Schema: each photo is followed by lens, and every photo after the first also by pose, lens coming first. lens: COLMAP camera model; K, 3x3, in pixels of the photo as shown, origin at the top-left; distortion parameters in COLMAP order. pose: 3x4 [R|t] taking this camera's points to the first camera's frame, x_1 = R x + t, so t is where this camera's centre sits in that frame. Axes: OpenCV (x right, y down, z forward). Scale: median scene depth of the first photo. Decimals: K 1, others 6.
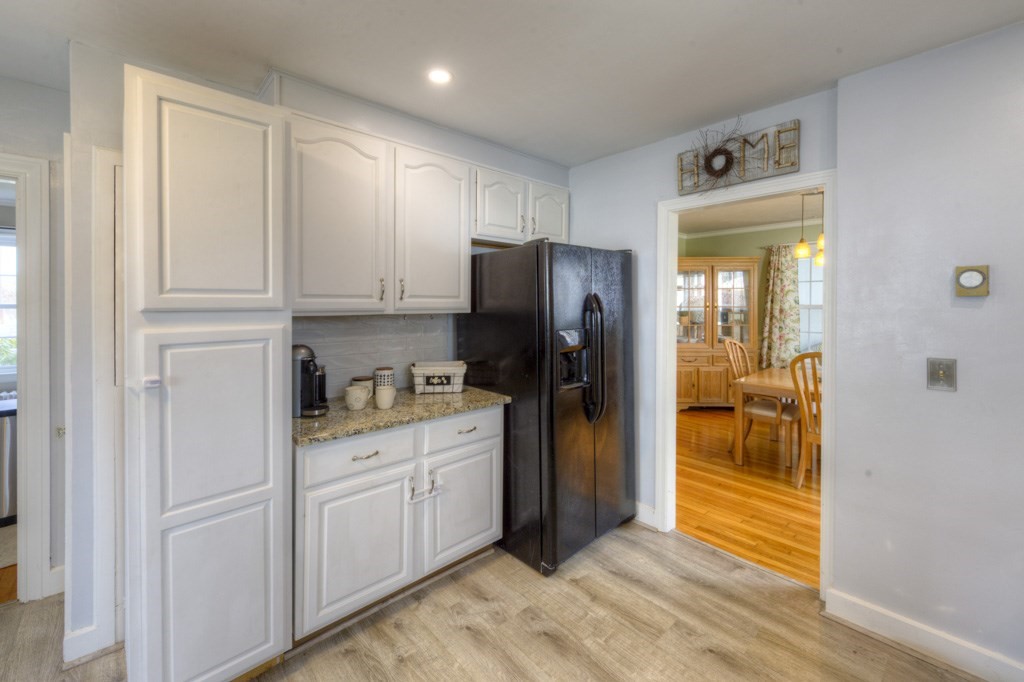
lens RADIAL K [[417.1, 0, 508.5], [0, 417.1, 308.5], [0, 0, 1]] dist [0.001187, -0.000007]
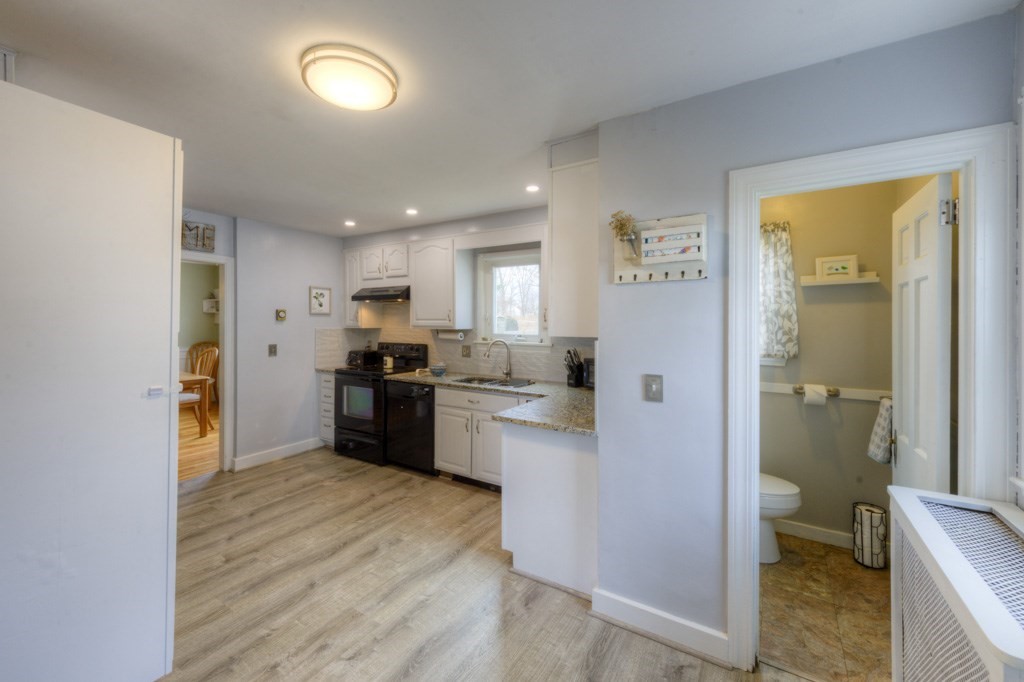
lens RADIAL K [[415.5, 0, 499.6], [0, 415.5, 324.9], [0, 0, 1]] dist [0.000976, -0.000001]
pose [[-0.247675, -0.004272, 0.968834, -0.555728], [0.003636, 0.999979, 0.005339, -0.003055], [-0.968836, 0.004845, -0.247655, 0.082291]]
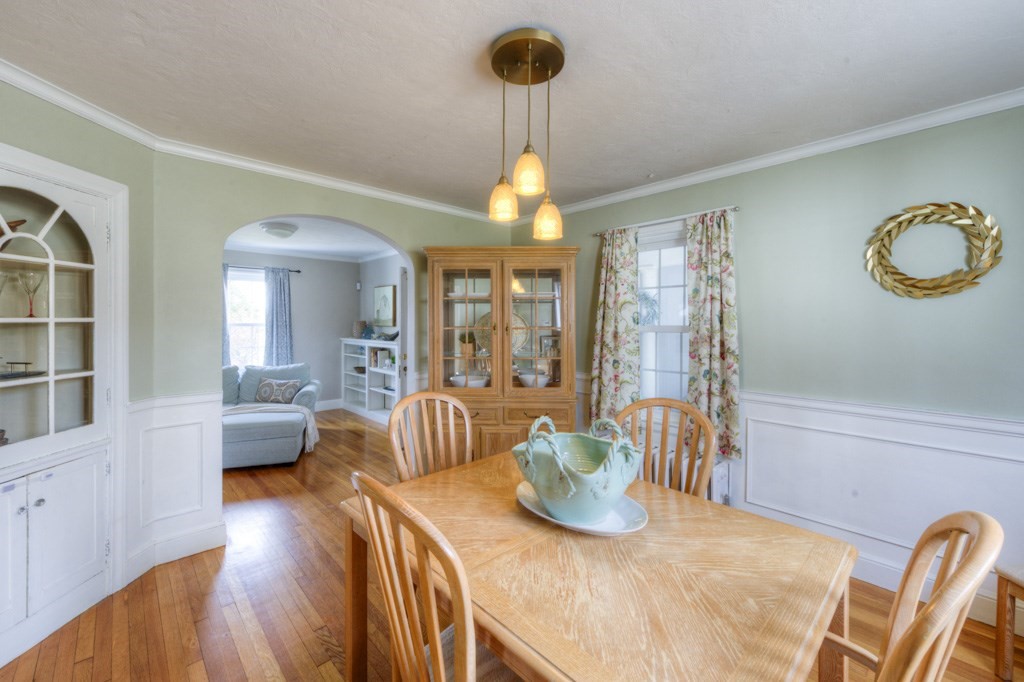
lens RADIAL K [[415.5, 0, 499.6], [0, 415.5, 324.9], [0, 0, 1]] dist [0.000976, -0.000001]
pose [[0.999984, 0.004125, 0.003847, 0.479908], [-0.004105, 0.999977, -0.005314, -0.005538], [-0.003869, 0.005298, 0.999978, 0.385975]]
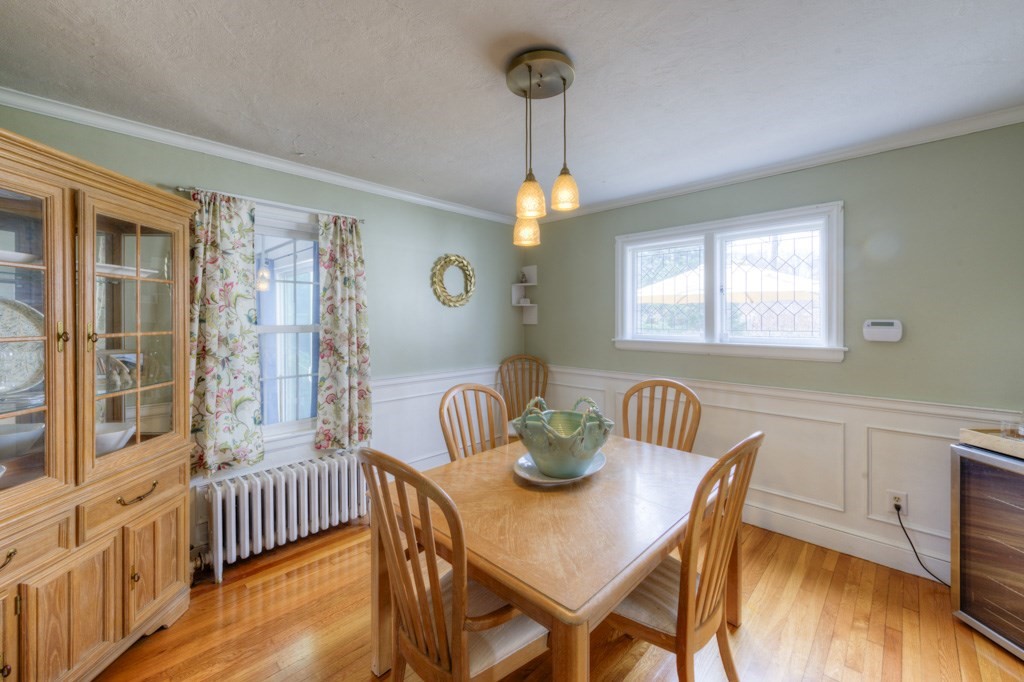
lens RADIAL K [[413.4, 0, 509.9], [0, 413.4, 321.1], [0, 0, 1]] dist [0.000420, -0.000067]
pose [[-0.060715, 0.000322, 0.998155, 0.192213], [0.014164, 0.999900, 0.000539, -0.010345], [-0.998055, 0.014171, -0.060714, 0.719075]]
